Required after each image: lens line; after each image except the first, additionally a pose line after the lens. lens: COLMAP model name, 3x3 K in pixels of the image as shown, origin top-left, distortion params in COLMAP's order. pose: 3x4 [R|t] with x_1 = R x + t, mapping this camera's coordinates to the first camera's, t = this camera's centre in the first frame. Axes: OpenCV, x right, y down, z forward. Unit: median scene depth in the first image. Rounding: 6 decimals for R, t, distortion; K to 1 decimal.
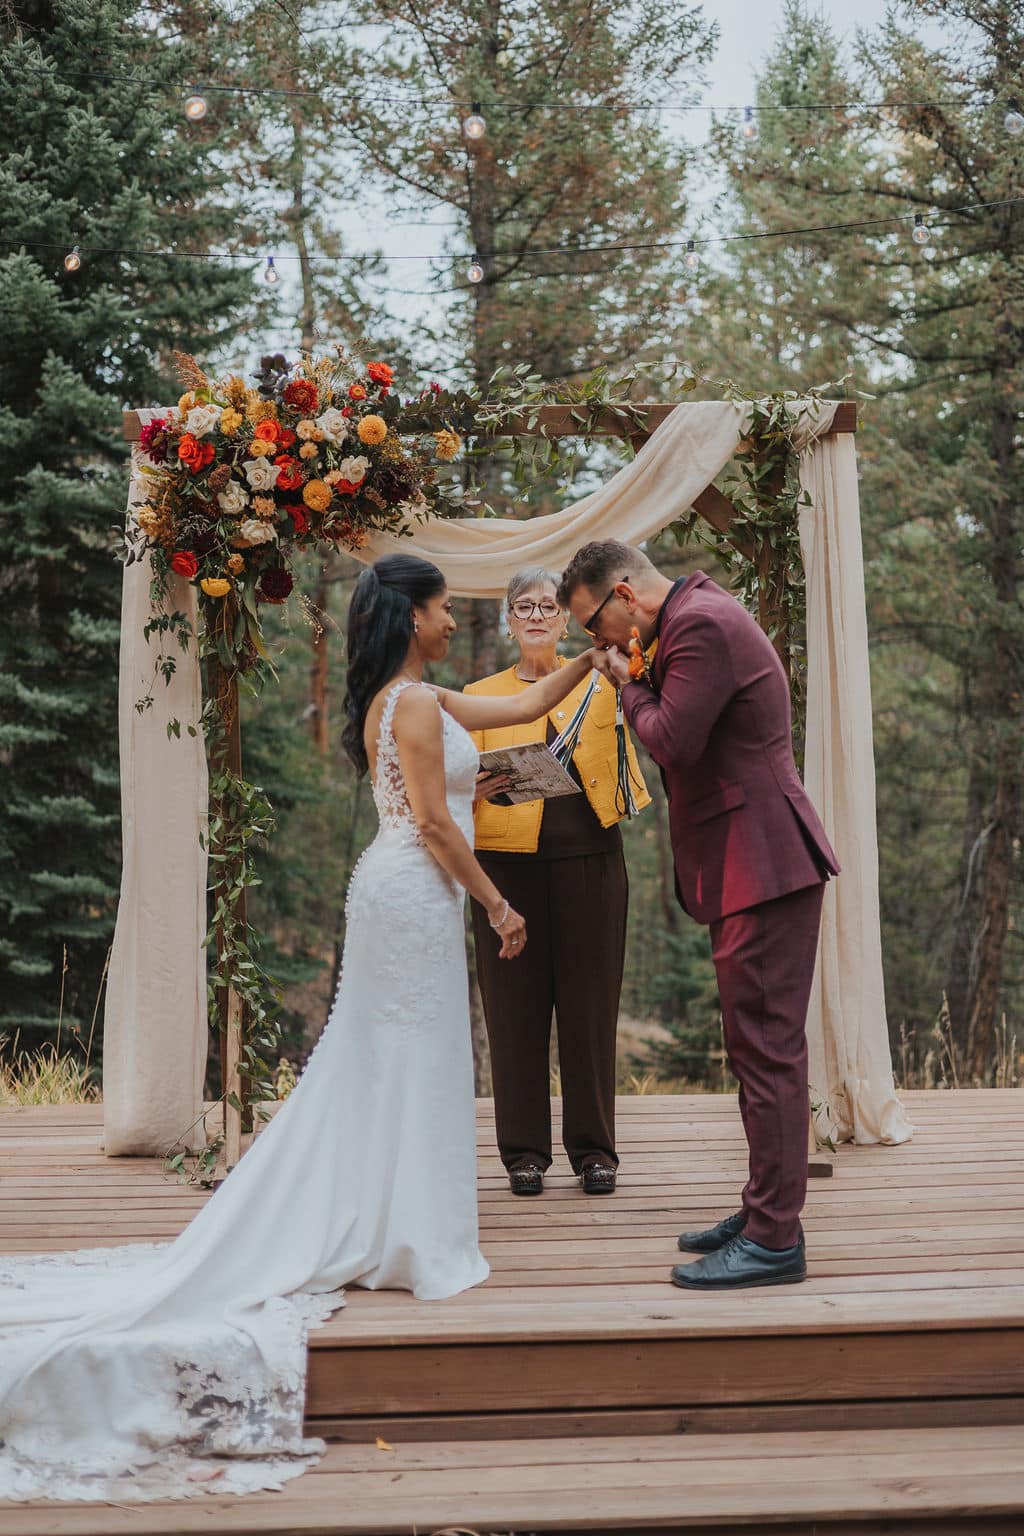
lens RADIAL K [[2100.5, 0, 512.0], [0, 2100.5, 768.0], [0, 0, 1]] dist [0.009672, -0.014064]
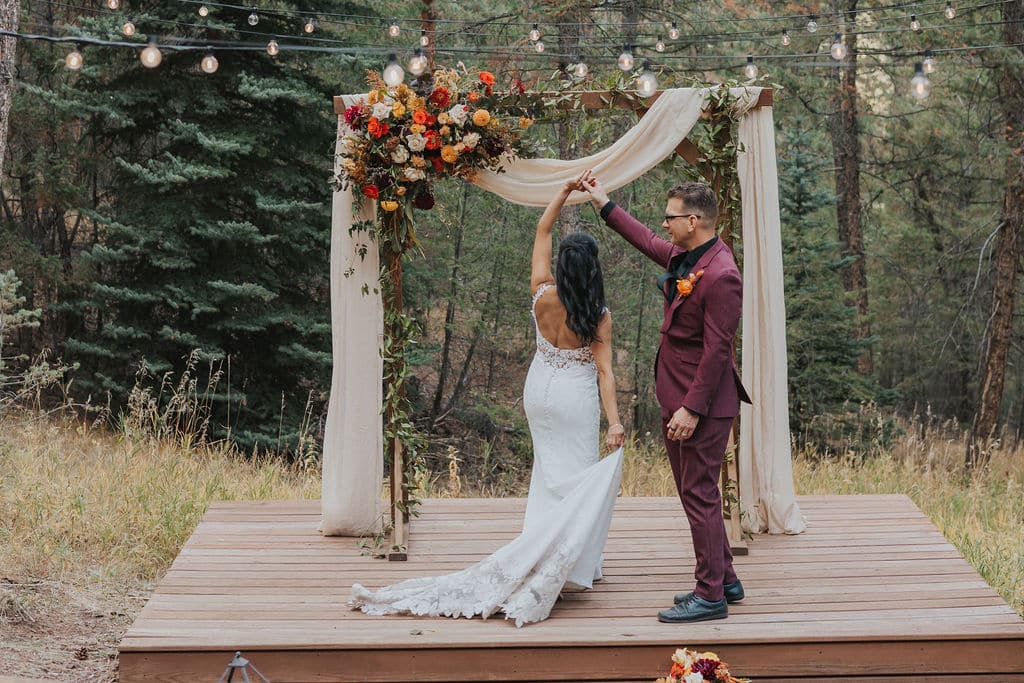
lens RADIAL K [[2071.1, 0, 536.4], [0, 2071.1, 146.1], [0, 0, 1]] dist [0.002335, -0.002292]
pose [[0.999330, 0.003939, -0.036393, 0.037678], [-0.003039, 0.999689, 0.024759, -0.171412], [0.036479, -0.024632, 0.999031, -0.651942]]
